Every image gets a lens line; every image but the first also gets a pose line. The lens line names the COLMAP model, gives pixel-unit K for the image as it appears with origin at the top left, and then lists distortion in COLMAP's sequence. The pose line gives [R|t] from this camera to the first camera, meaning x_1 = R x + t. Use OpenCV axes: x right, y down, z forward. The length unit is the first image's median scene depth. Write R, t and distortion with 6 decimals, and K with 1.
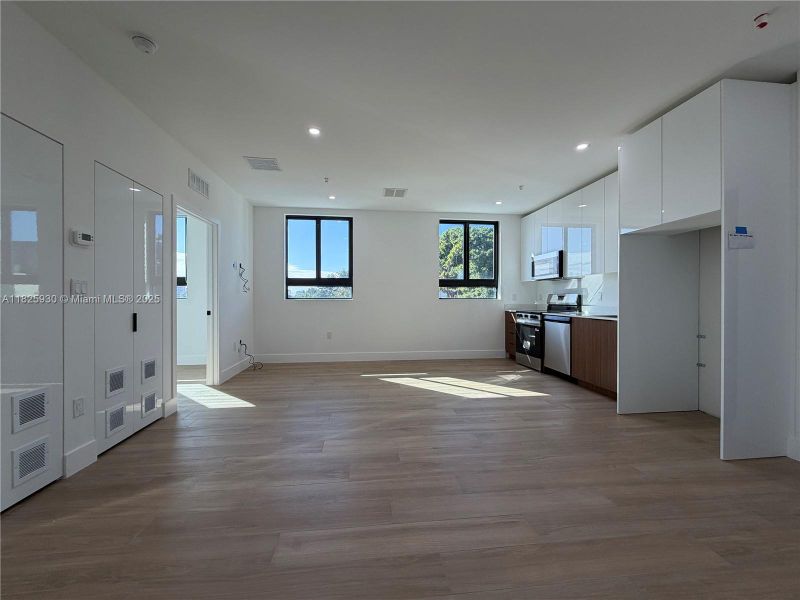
lens RADIAL K [[320.0, 0, 399.4], [0, 320.0, 299.2], [0, 0, 1]] dist [-0.000191, 0.000282]
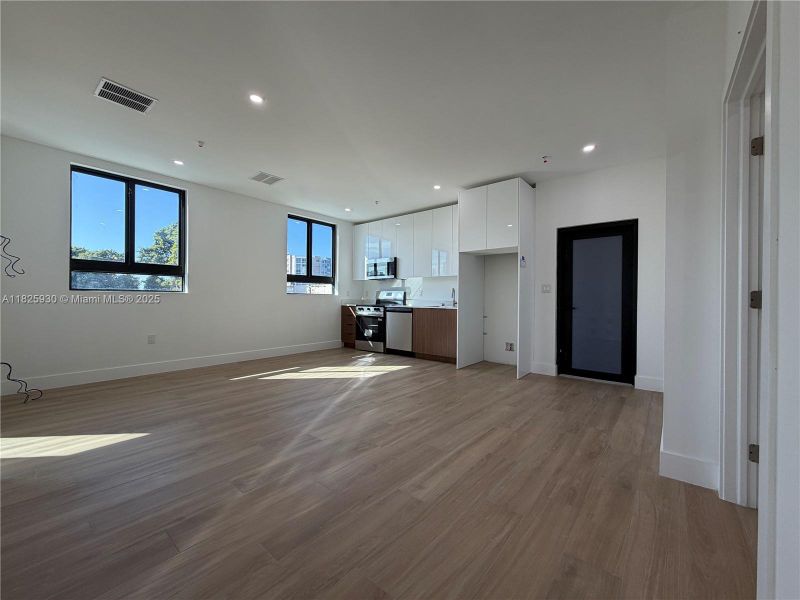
lens RADIAL K [[320.0, 0, 399.4], [0, 320.0, 299.2], [0, 0, 1]] dist [-0.000191, 0.000282]
pose [[0.725291, 0.003881, 0.688432, -0.374091], [-0.005927, 0.999982, 0.000607, 0.016128], [-0.688417, -0.004521, 0.725301, 0.053751]]
